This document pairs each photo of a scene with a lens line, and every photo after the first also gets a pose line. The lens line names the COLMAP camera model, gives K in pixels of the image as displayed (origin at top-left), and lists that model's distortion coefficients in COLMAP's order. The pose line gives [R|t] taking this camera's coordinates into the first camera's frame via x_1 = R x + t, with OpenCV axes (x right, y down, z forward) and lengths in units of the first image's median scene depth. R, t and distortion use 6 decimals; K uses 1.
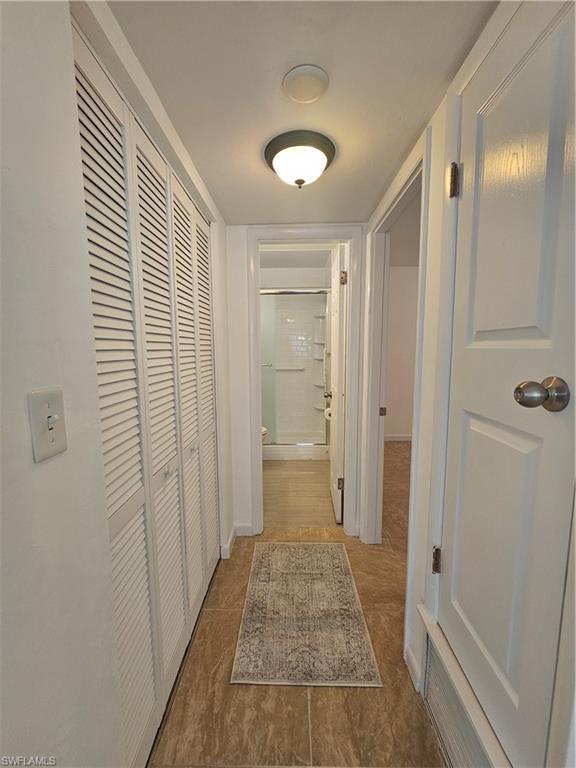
lens RADIAL K [[301.0, 0, 288.0], [0, 301.0, 384.0], [0, 0, 1]] dist [0.001048, 0.000275]
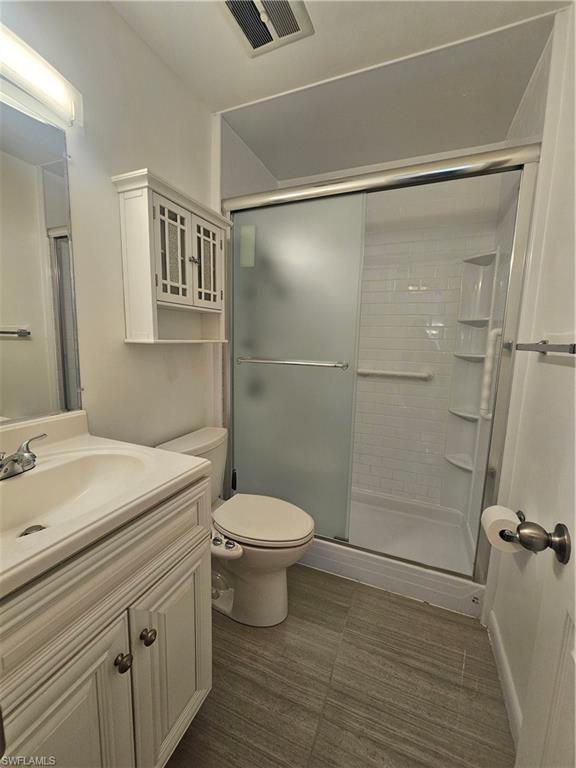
lens RADIAL K [[315.9, 0, 288.0], [0, 315.9, 384.0], [0, 0, 1]] dist [0.000458, 0.000014]
pose [[0.929520, 0.082825, -0.359350, 0.024852], [-0.074793, 0.996541, 0.036222, -0.039779], [0.361107, -0.006792, 0.932499, 0.461890]]
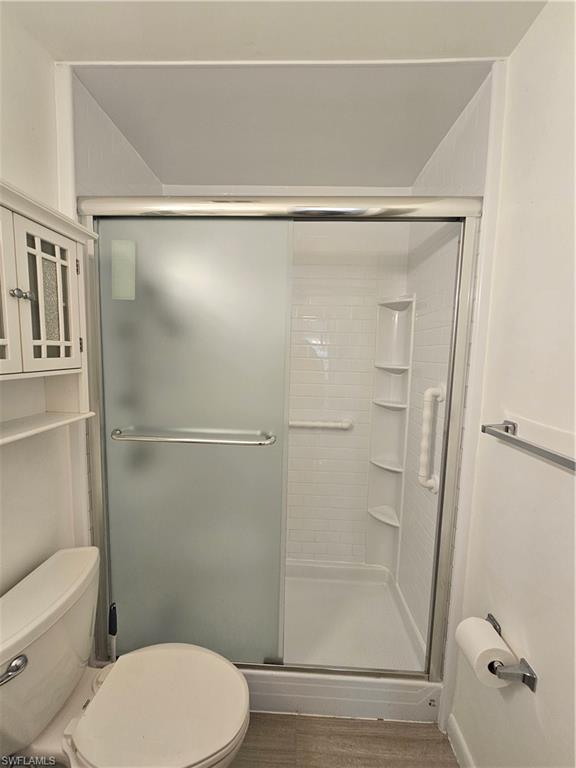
lens RADIAL K [[313.3, 0, 286.0], [0, 313.3, 385.4], [0, 0, 1]] dist [-0.002644, -0.000355]
pose [[0.999128, 0.037159, -0.019012, -0.033629], [-0.037365, 0.999245, -0.010620, -0.100473], [0.018603, 0.011321, 0.999763, 0.554140]]
